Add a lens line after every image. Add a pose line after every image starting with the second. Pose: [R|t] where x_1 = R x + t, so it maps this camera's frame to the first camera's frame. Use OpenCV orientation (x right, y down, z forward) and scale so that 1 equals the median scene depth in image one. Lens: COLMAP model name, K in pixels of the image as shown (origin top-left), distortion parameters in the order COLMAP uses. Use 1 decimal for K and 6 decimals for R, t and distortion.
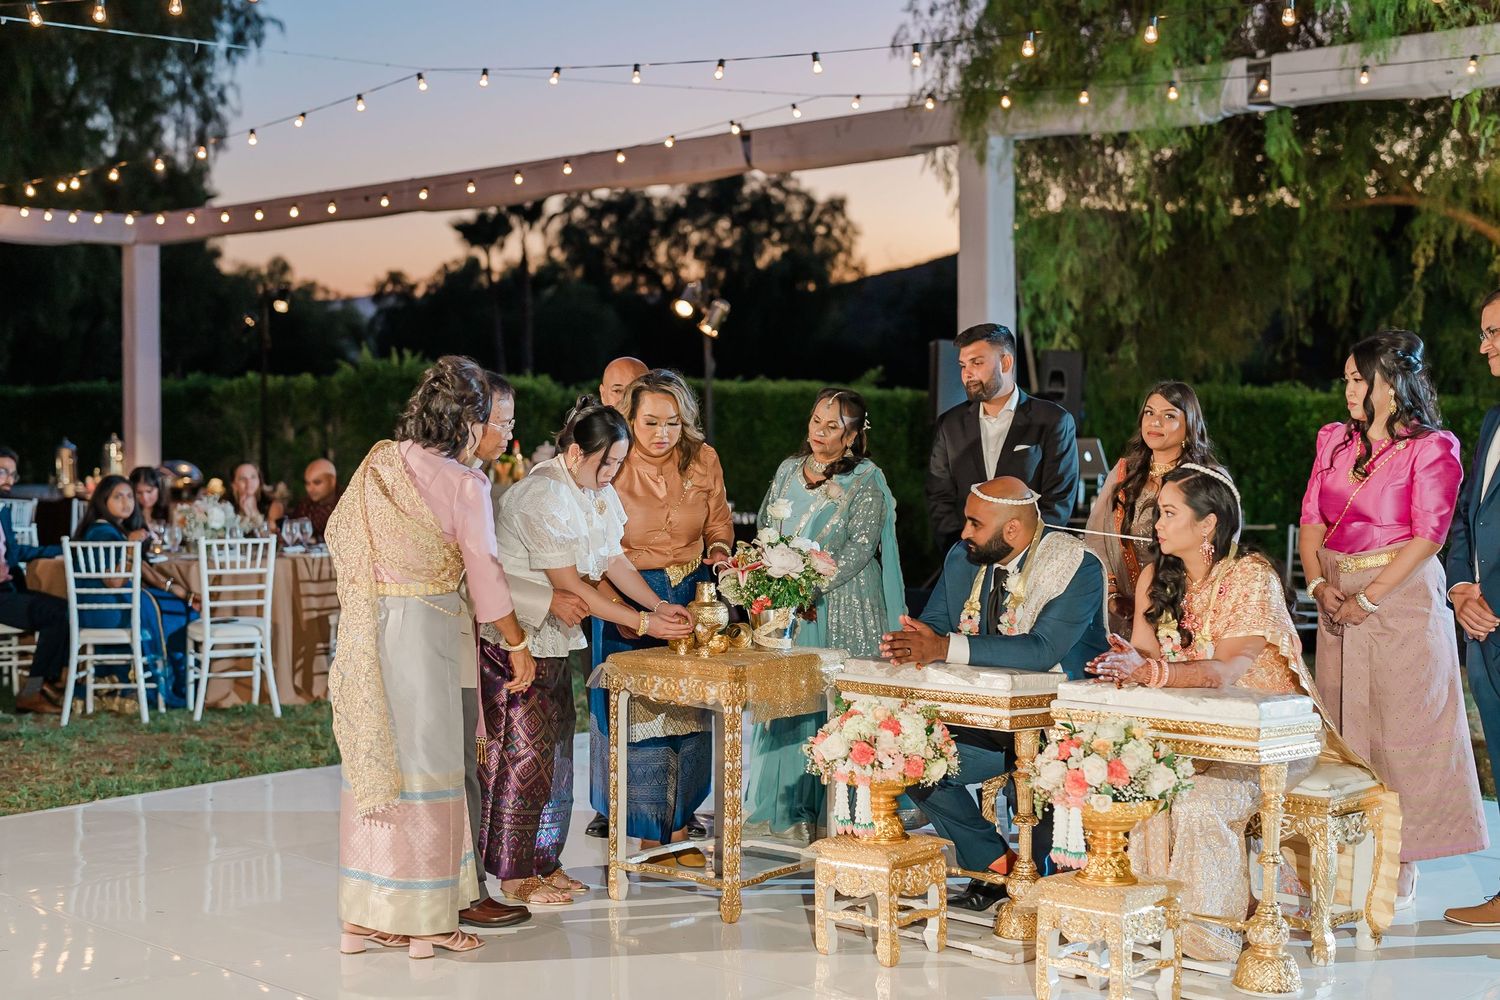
lens RADIAL K [[2169.0, 0, 750.0], [0, 2169.0, 500.0], [0, 0, 1]] dist [0.055057, 0.079671]
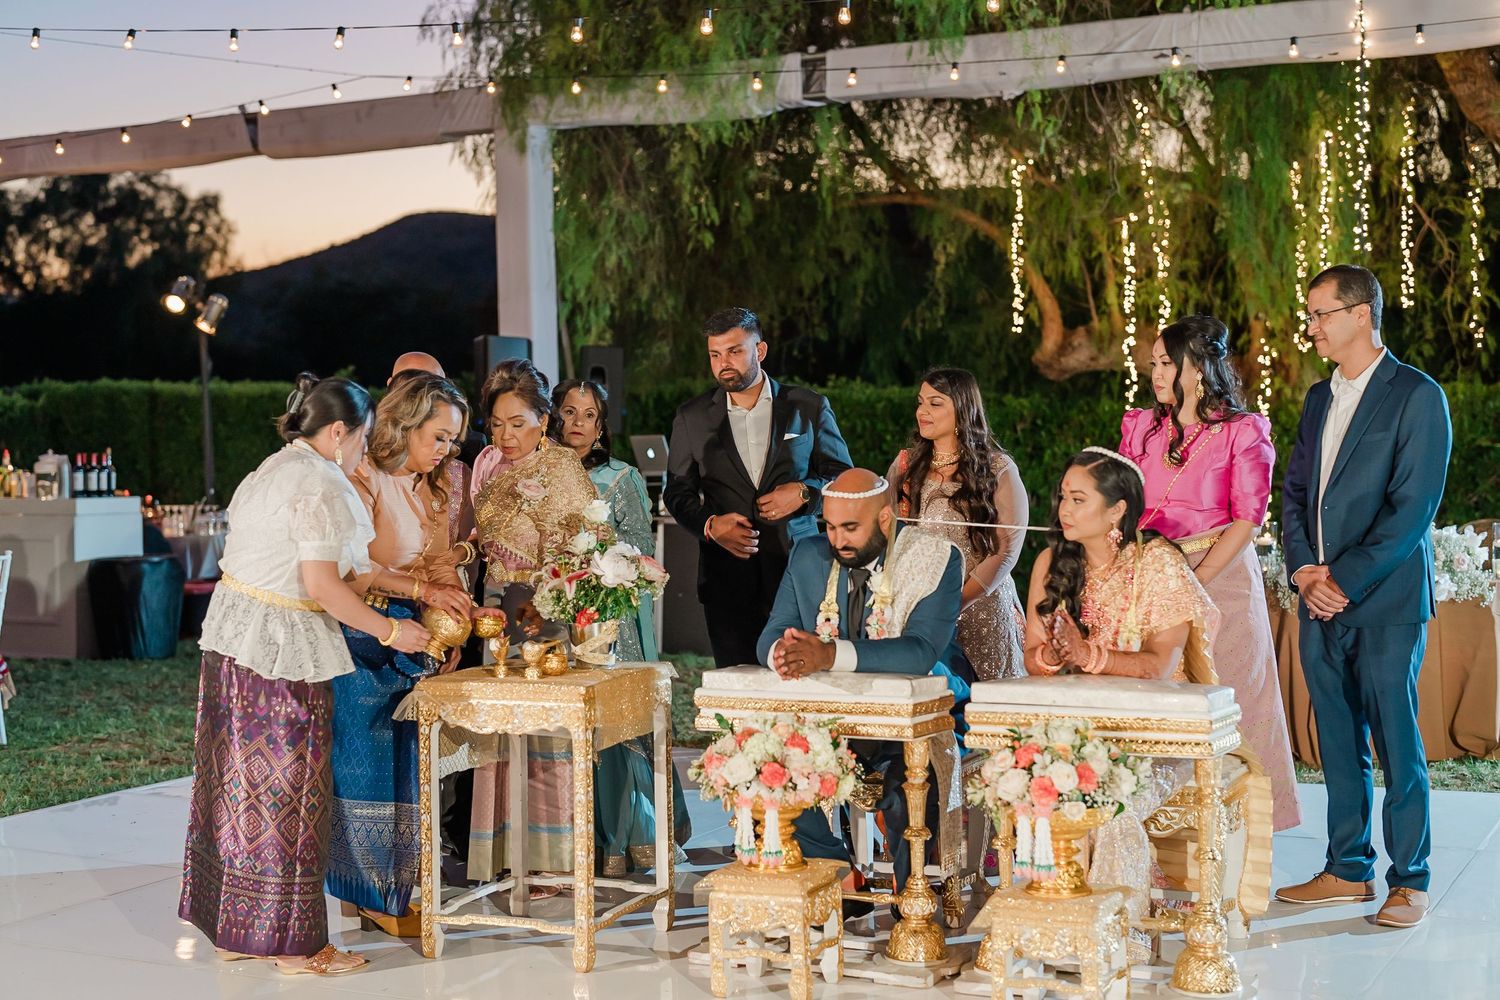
lens RADIAL K [[2154.1, 0, 750.0], [0, 2154.1, 500.0], [0, 0, 1]] dist [0.037078, 0.017078]
pose [[0.952021, -0.028686, 0.304687, -0.098823], [0.029044, 0.999573, 0.003358, -0.000919], [-0.304653, 0.005652, 0.952447, 0.059973]]
